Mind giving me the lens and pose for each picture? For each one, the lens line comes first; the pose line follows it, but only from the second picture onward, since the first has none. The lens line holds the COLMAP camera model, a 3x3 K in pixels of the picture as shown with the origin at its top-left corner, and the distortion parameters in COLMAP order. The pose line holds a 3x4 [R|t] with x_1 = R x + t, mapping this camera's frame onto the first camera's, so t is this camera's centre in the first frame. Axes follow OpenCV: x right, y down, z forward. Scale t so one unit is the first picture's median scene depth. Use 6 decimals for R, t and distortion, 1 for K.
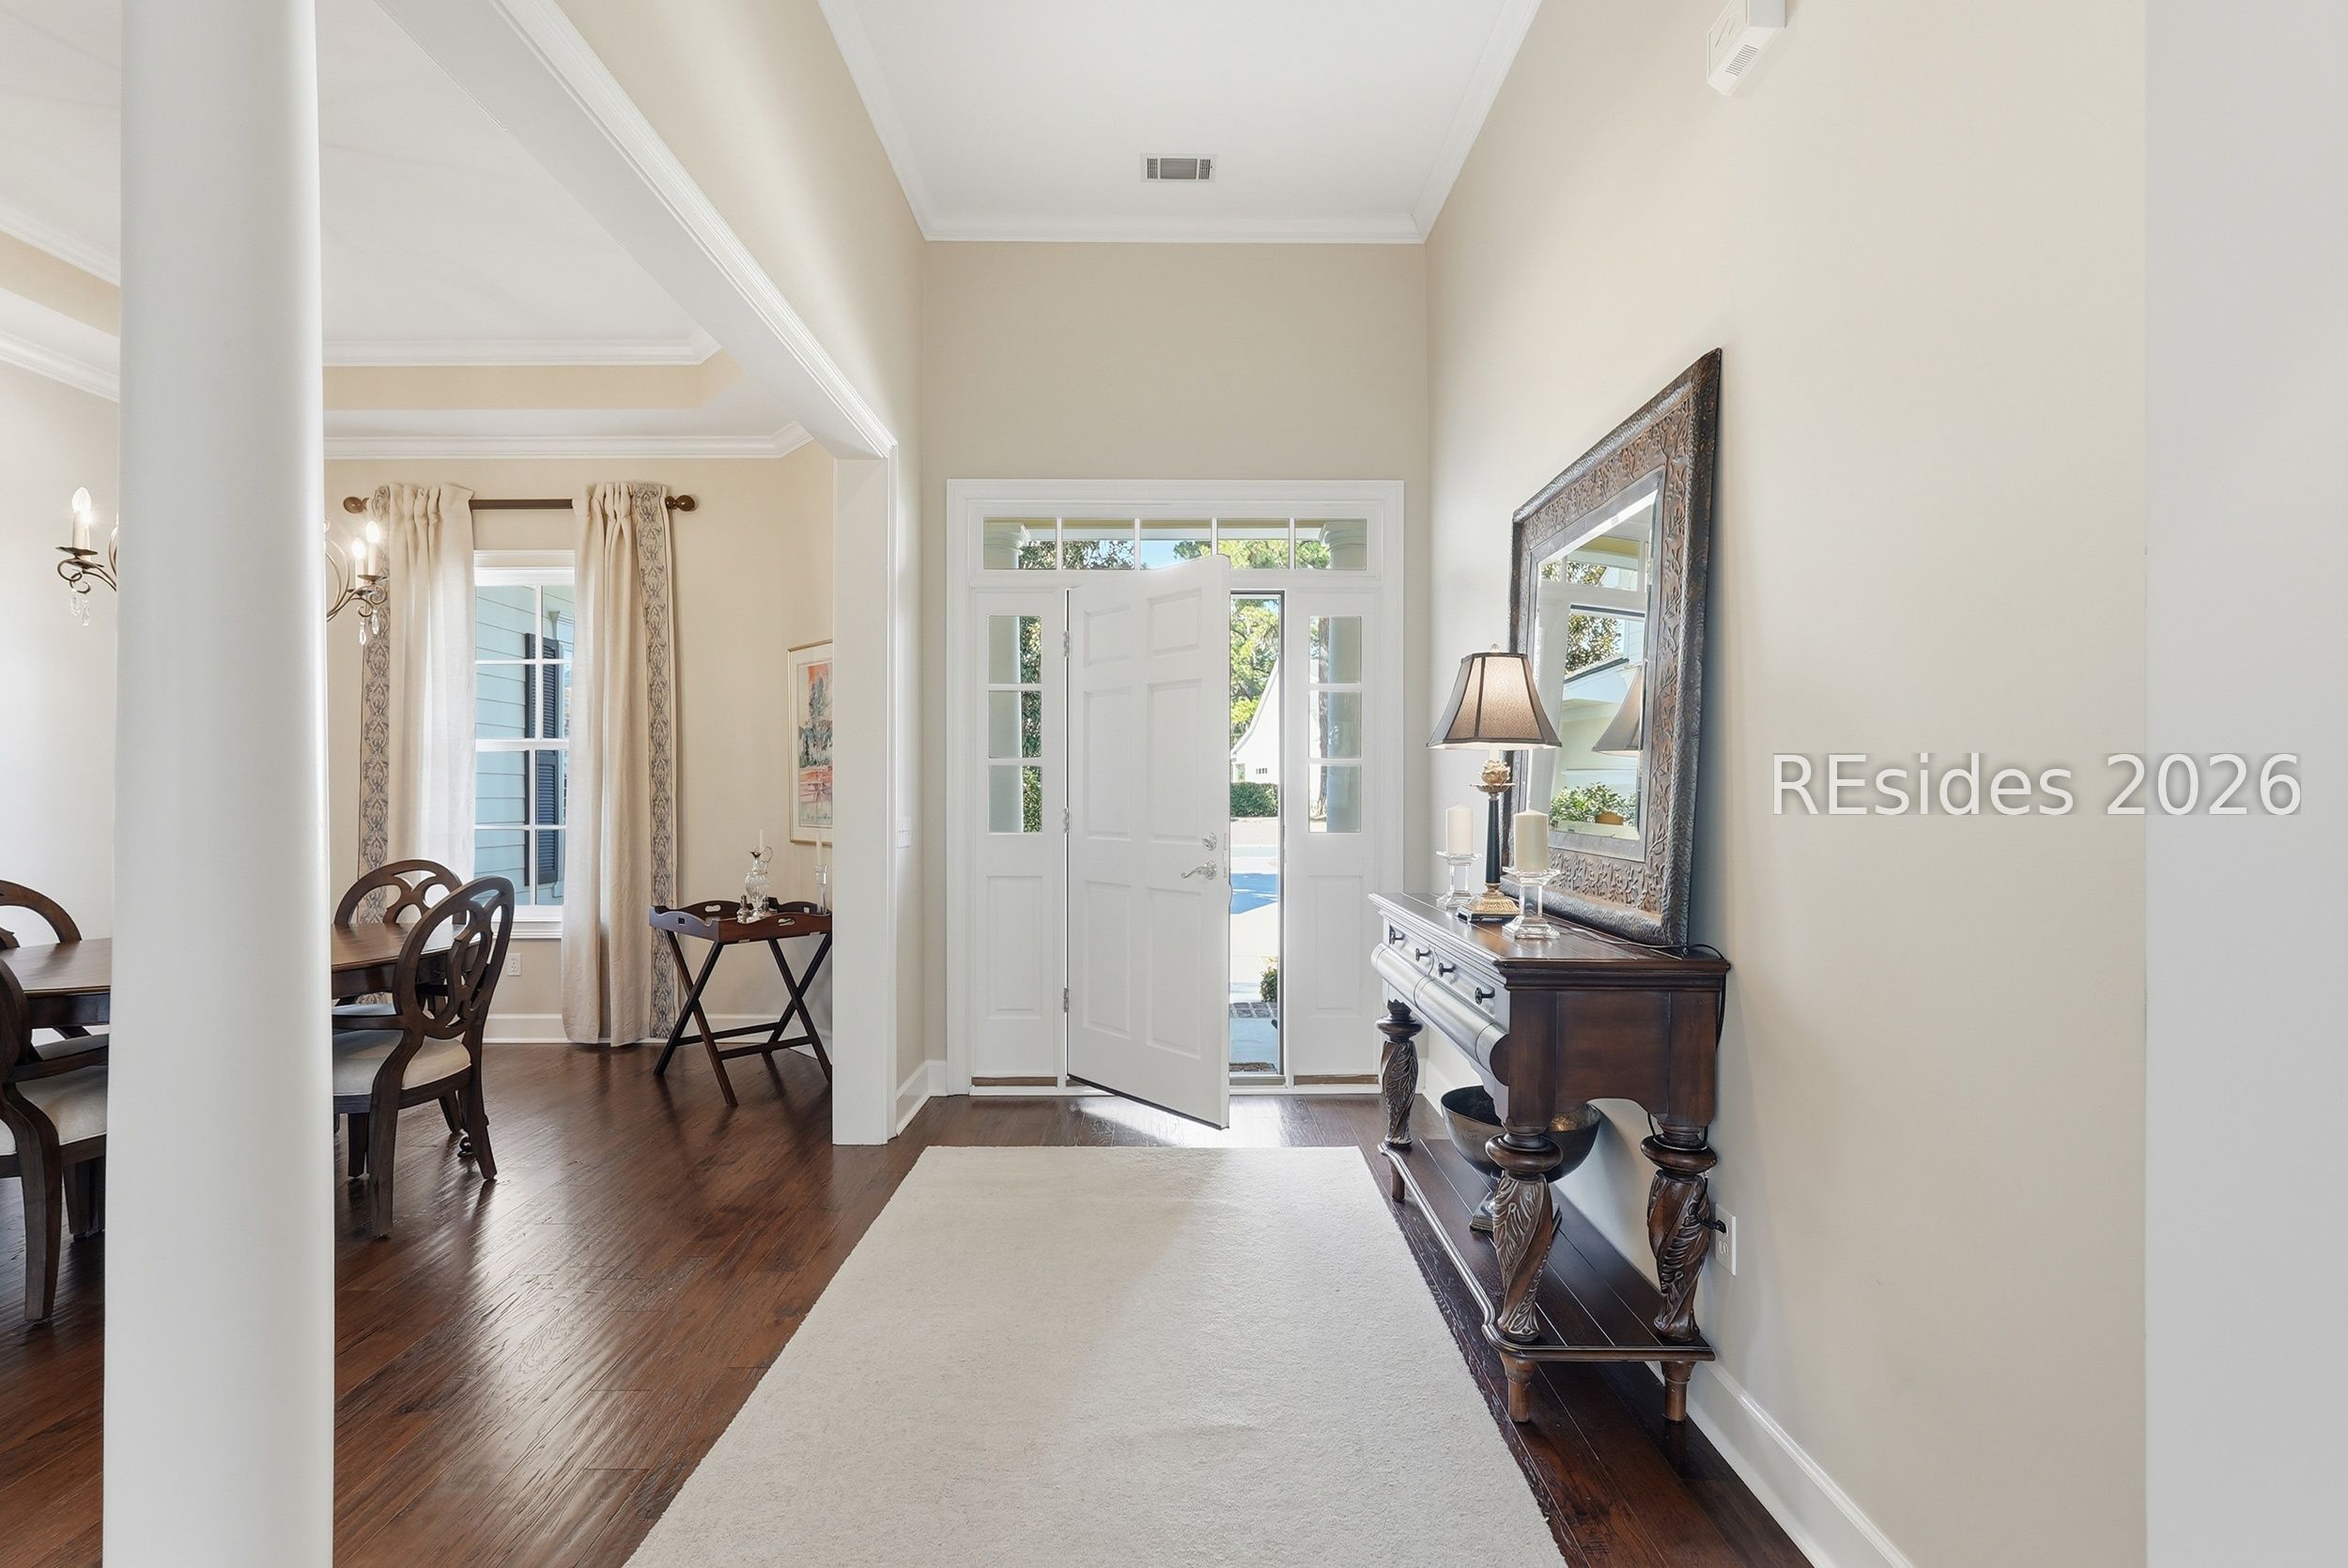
lens RADIAL K [[1043.7, 0, 1175.3], [0, 1043.7, 790.3], [0, 0, 1]] dist [-0.018722, 0.011405]
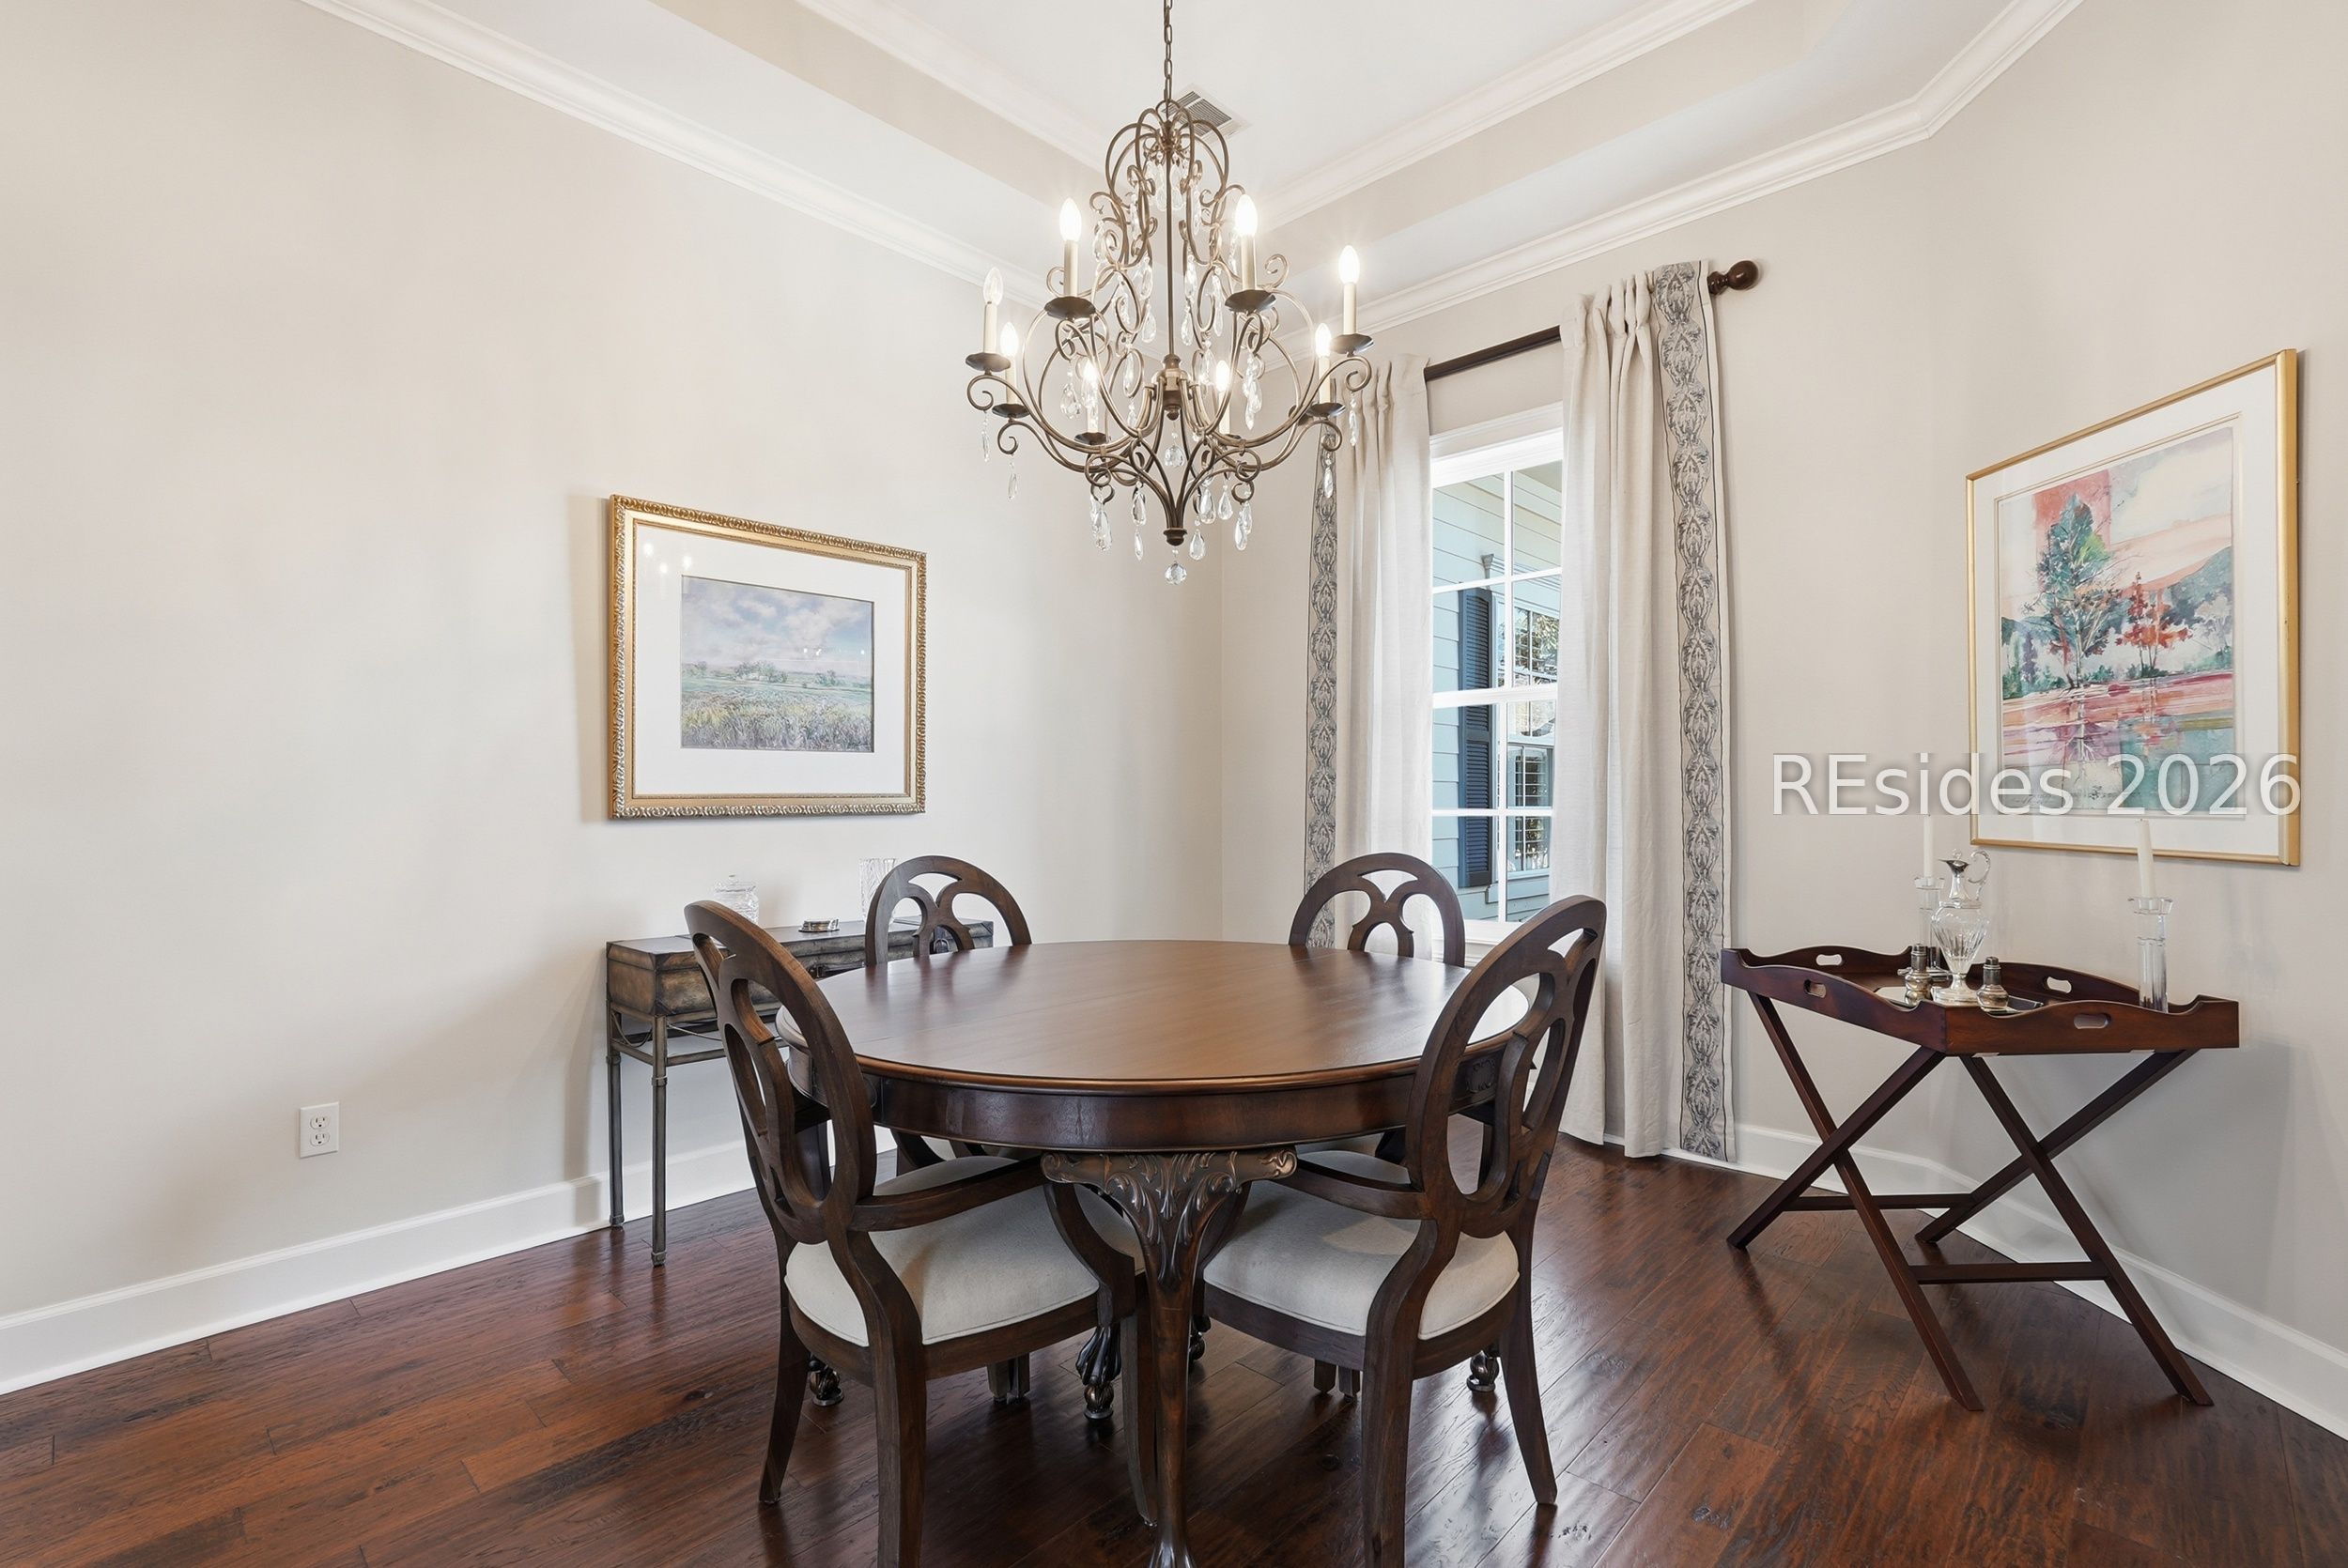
lens RADIAL K [[1043.7, 0, 1175.3], [0, 1043.7, 790.3], [0, 0, 1]] dist [-0.018722, 0.011405]
pose [[0.716485, -0.005361, -0.697582, -0.293309], [0.002170, 0.999983, -0.005455, 0.024678], [0.697599, 0.002395, 0.716484, 0.346419]]
